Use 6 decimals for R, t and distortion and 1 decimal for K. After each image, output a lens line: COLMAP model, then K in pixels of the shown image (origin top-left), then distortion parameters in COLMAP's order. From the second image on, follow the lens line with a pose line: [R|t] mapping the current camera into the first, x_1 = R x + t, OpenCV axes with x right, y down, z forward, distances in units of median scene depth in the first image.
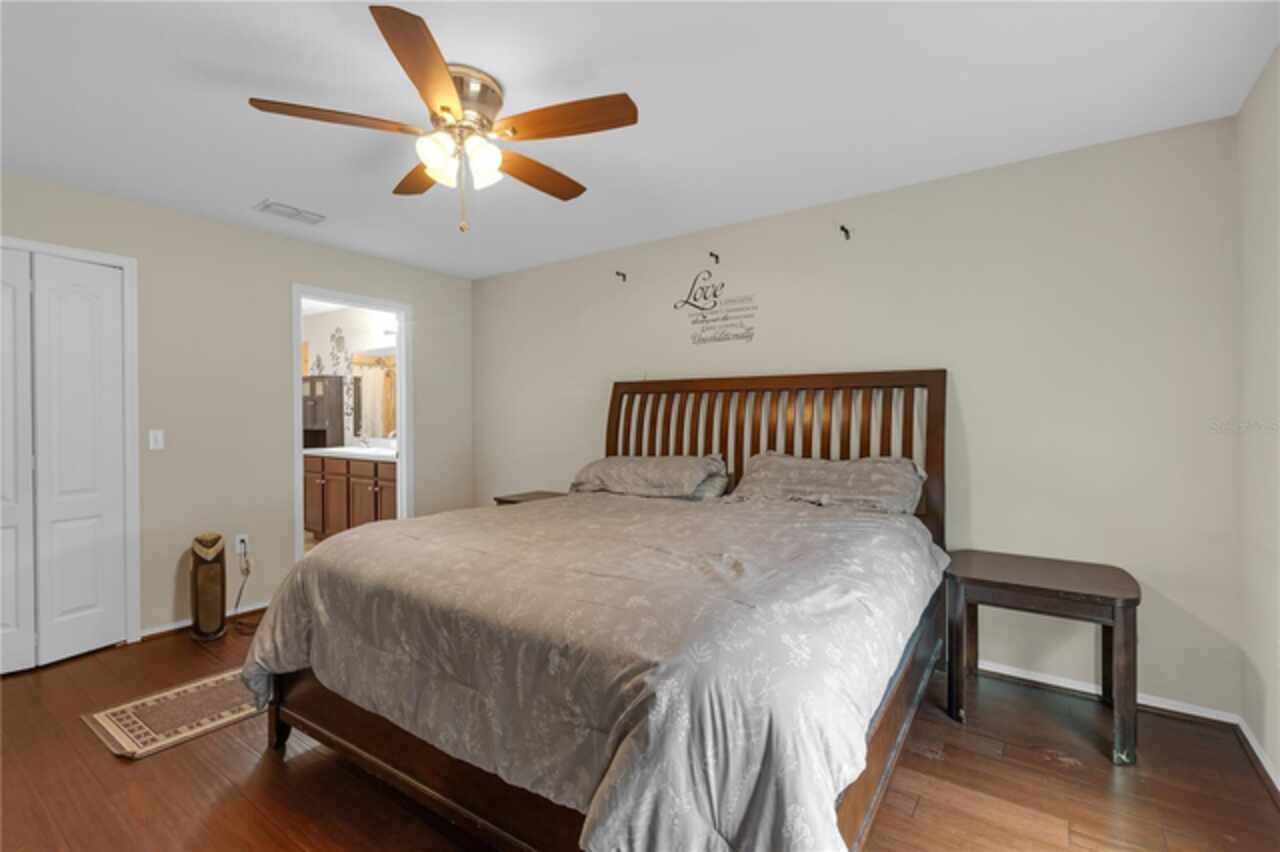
lens RADIAL K [[585.2, 0, 633.5], [0, 585.2, 422.7], [0, 0, 1]] dist [-0.000157, -0.000152]
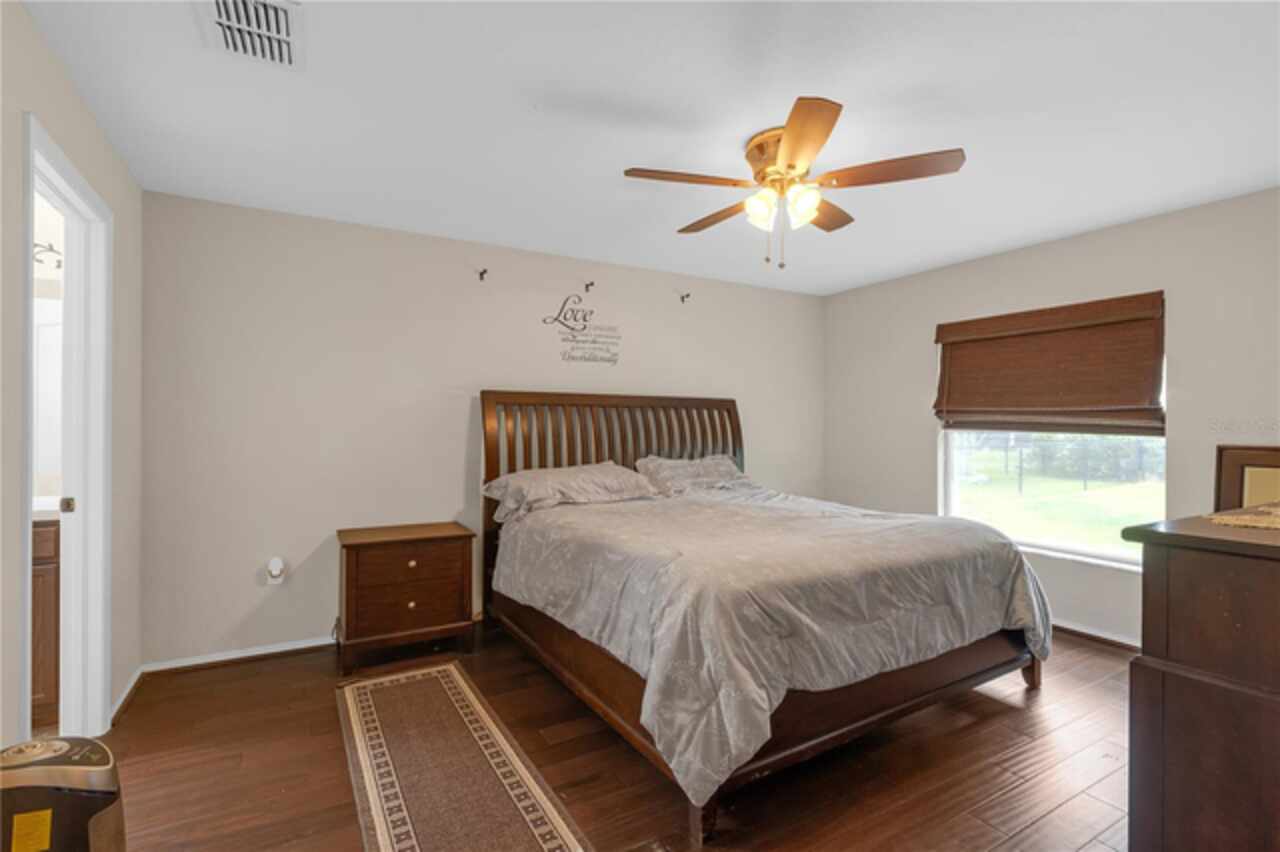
lens RADIAL K [[585.2, 0, 633.4], [0, 585.2, 428.5], [0, 0, 1]] dist [-0.000157, -0.000152]
pose [[0.418815, -0.003049, 0.908066, -0.837364], [0.007812, 0.999969, -0.000245, -0.008770], [-0.908038, 0.007197, 0.418826, 0.450198]]
